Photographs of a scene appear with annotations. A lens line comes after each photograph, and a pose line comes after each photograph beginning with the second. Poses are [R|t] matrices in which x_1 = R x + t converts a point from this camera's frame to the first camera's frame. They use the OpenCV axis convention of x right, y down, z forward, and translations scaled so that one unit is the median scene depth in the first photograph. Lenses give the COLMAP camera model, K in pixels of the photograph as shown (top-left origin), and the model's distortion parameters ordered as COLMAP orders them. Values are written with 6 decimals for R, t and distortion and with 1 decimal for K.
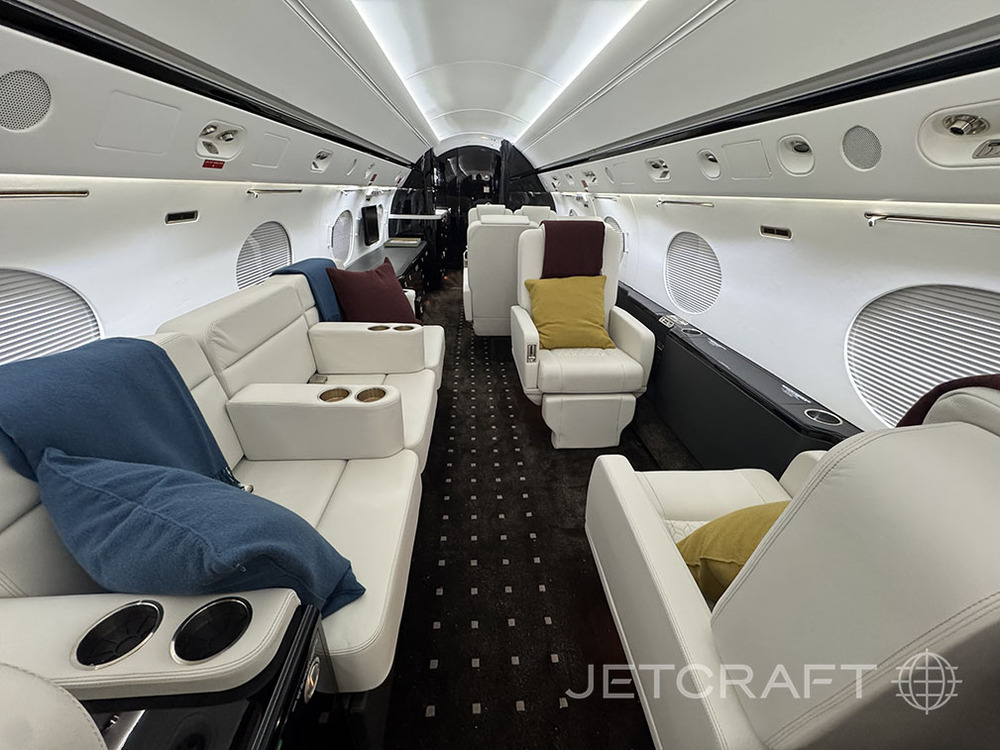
lens RADIAL K [[396.2, 0, 500.0], [0, 396.2, 375.0], [0, 0, 1]] dist [-0.009794, 0.000038]
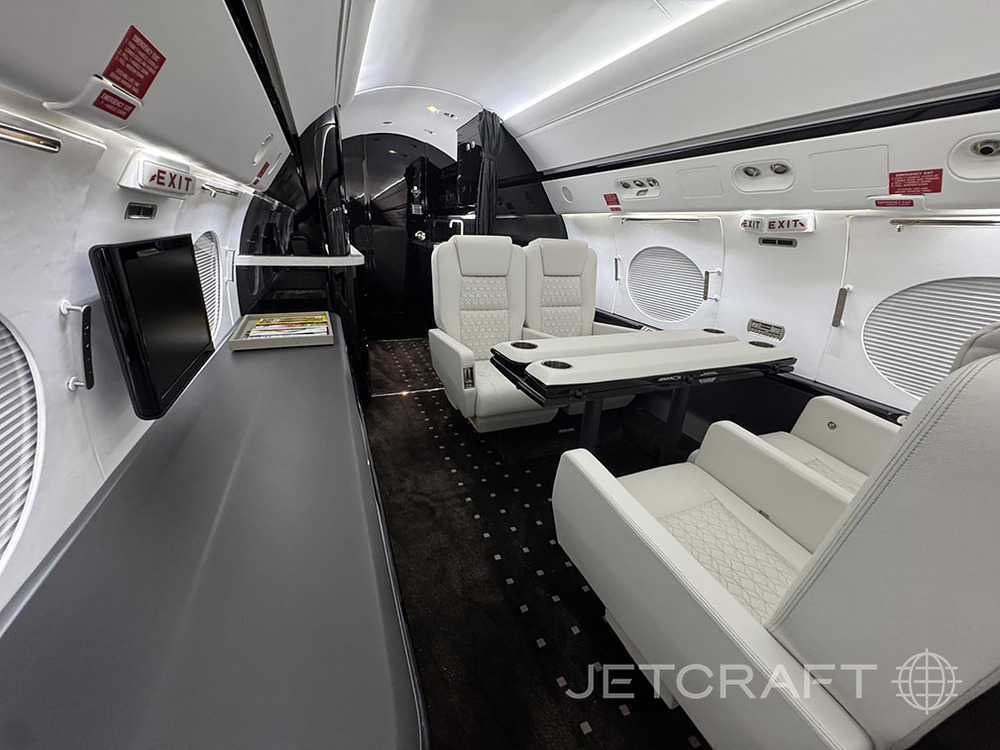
lens RADIAL K [[396.2, 0, 500.0], [0, 396.2, 375.0], [0, 0, 1]] dist [-0.009794, 0.000038]
pose [[0.945471, -0.095955, 0.311252, -0.165461], [0.115757, 0.992224, -0.045739, -0.239366], [-0.304443, 0.079274, 0.949226, 0.553593]]
